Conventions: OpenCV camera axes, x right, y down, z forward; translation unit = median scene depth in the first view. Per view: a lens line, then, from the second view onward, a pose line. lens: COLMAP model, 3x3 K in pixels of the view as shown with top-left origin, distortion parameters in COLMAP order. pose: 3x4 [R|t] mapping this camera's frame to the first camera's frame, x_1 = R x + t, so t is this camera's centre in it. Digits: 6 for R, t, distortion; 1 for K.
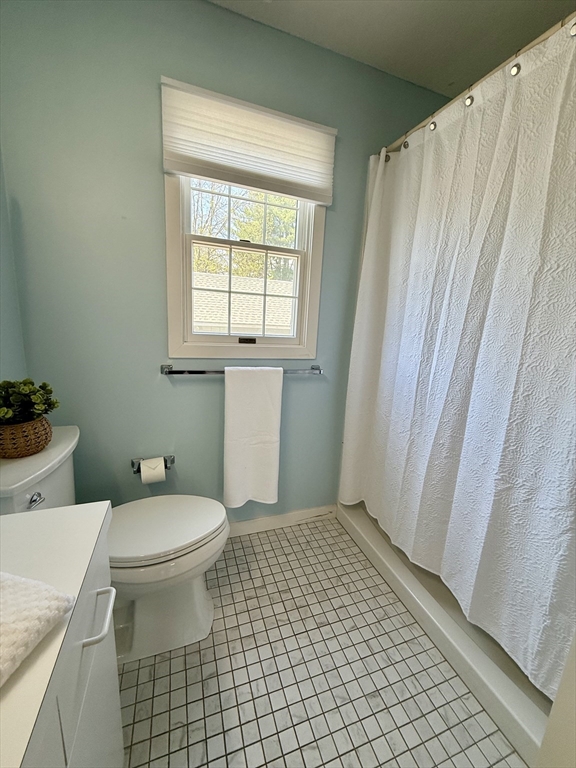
lens RADIAL K [[306.6, 0, 288.8], [0, 306.6, 380.8], [0, 0, 1]] dist [-0.000094, -0.000514]
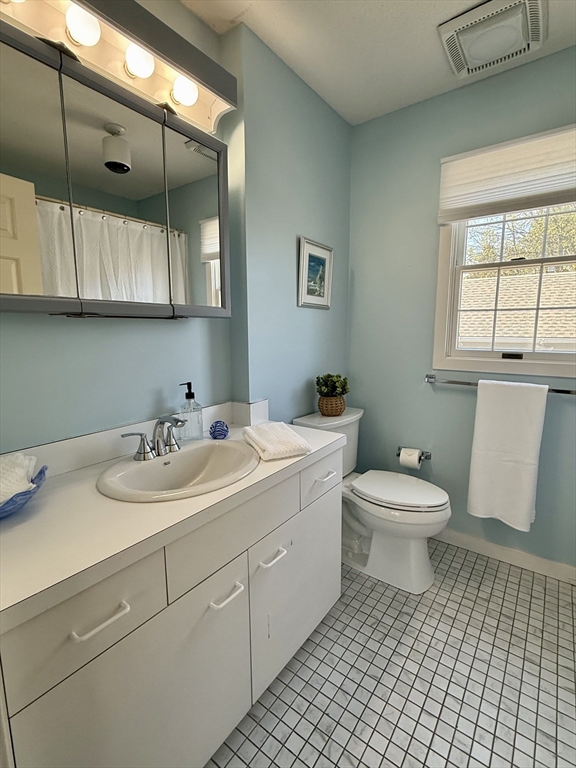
lens RADIAL K [[357.7, 0, 288.5], [0, 357.7, 382.9], [0, 0, 1]] dist [-0.001478, -0.000090]
pose [[0.550492, 0.071300, -0.831790, 0.475312], [-0.131459, 0.991320, -0.002027, 0.057195], [0.824425, 0.110462, 0.555087, -0.252483]]
